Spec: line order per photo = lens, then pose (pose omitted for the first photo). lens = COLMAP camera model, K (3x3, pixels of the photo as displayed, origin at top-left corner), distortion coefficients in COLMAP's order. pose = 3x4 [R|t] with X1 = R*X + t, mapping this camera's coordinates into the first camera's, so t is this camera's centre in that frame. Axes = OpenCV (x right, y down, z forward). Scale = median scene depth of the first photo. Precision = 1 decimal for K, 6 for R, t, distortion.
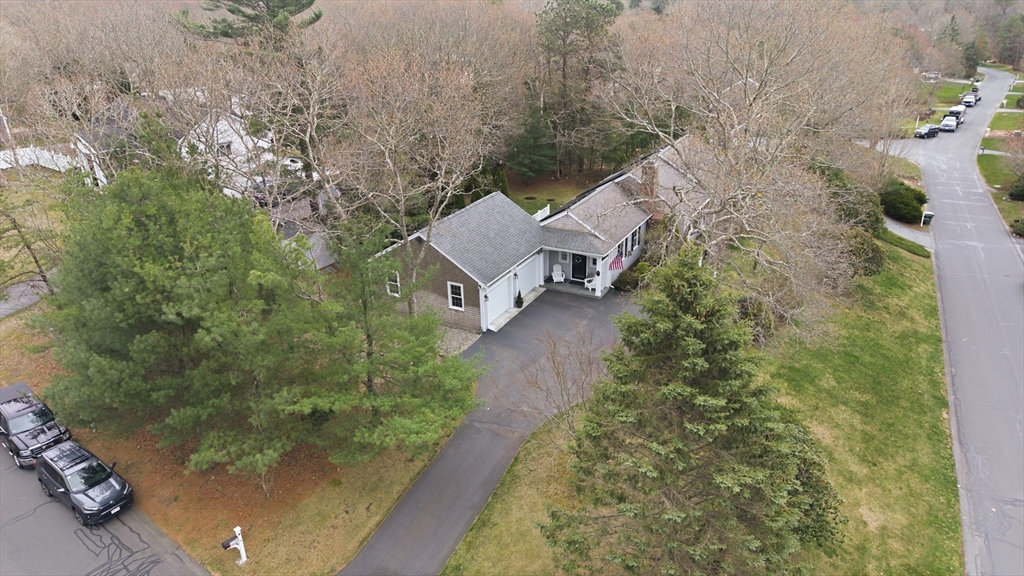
lens RADIAL K [[683.3, 0, 512.0], [0, 683.3, 288.0], [0, 0, 1]] dist [-0.000581, -0.000559]
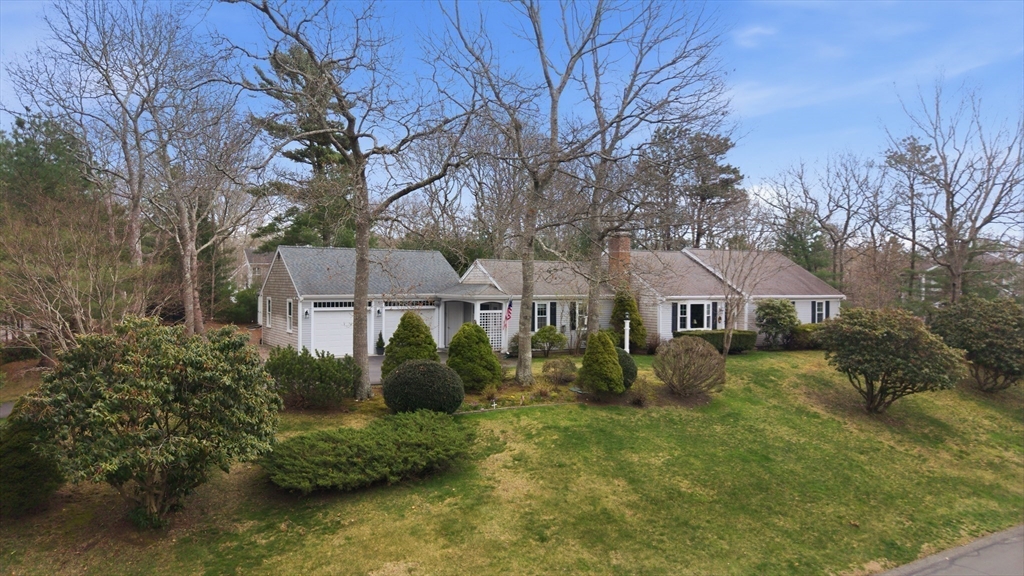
lens RADIAL K [[687.0, 0, 512.0], [0, 687.0, 288.0], [0, 0, 1]] dist [0.012422, 0.000053]
pose [[0.868795, 0.032551, -0.494101, 0.596309], [-0.221636, 0.917866, -0.329241, 0.204927], [0.442801, 0.395553, 0.804652, 0.396024]]
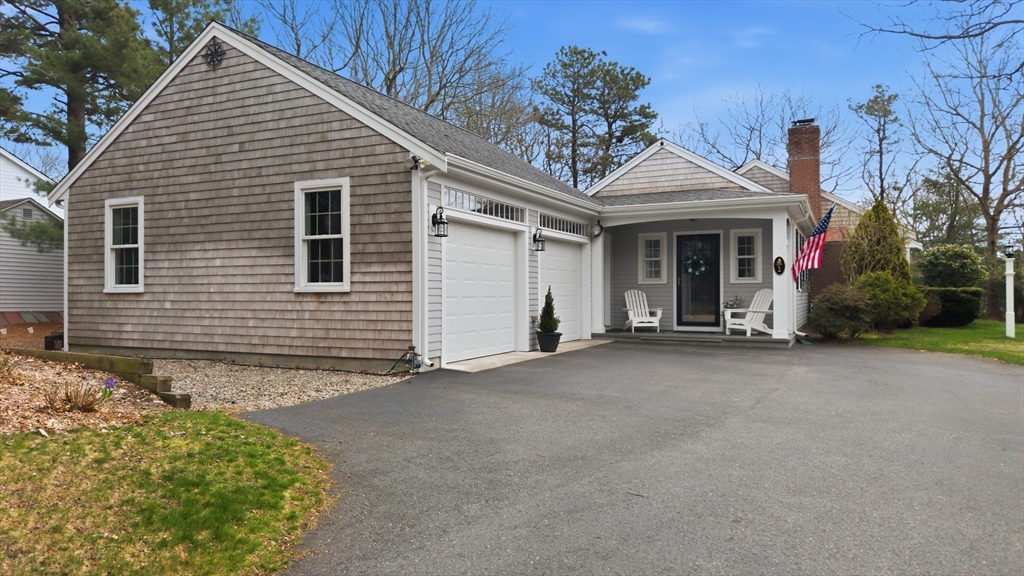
lens RADIAL K [[687.0, 0, 512.0], [0, 687.0, 288.0], [0, 0, 1]] dist [0.012422, 0.000053]
pose [[0.998673, 0.020004, 0.047447, -0.021690], [0.001089, 0.913044, -0.407861, 0.135545], [-0.051480, 0.407371, 0.911811, 0.757588]]
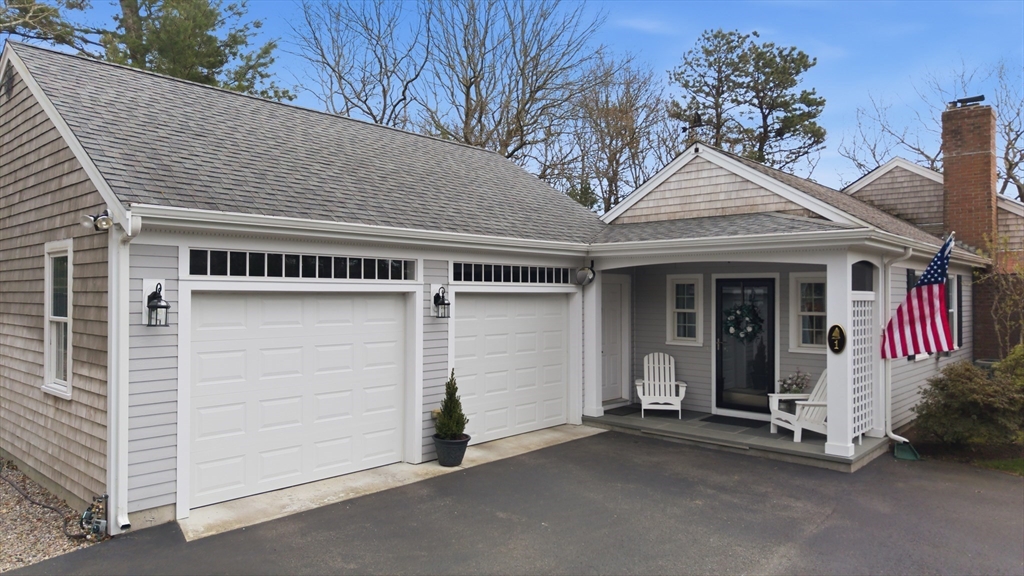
lens RADIAL K [[683.3, 0, 512.0], [0, 683.3, 288.0], [0, 0, 1]] dist [-0.000581, -0.000559]
pose [[0.969989, 0.023231, -0.242038, 0.085551], [-0.119306, 0.912834, -0.390513, 0.062848], [0.211869, 0.407670, 0.888210, 0.845319]]
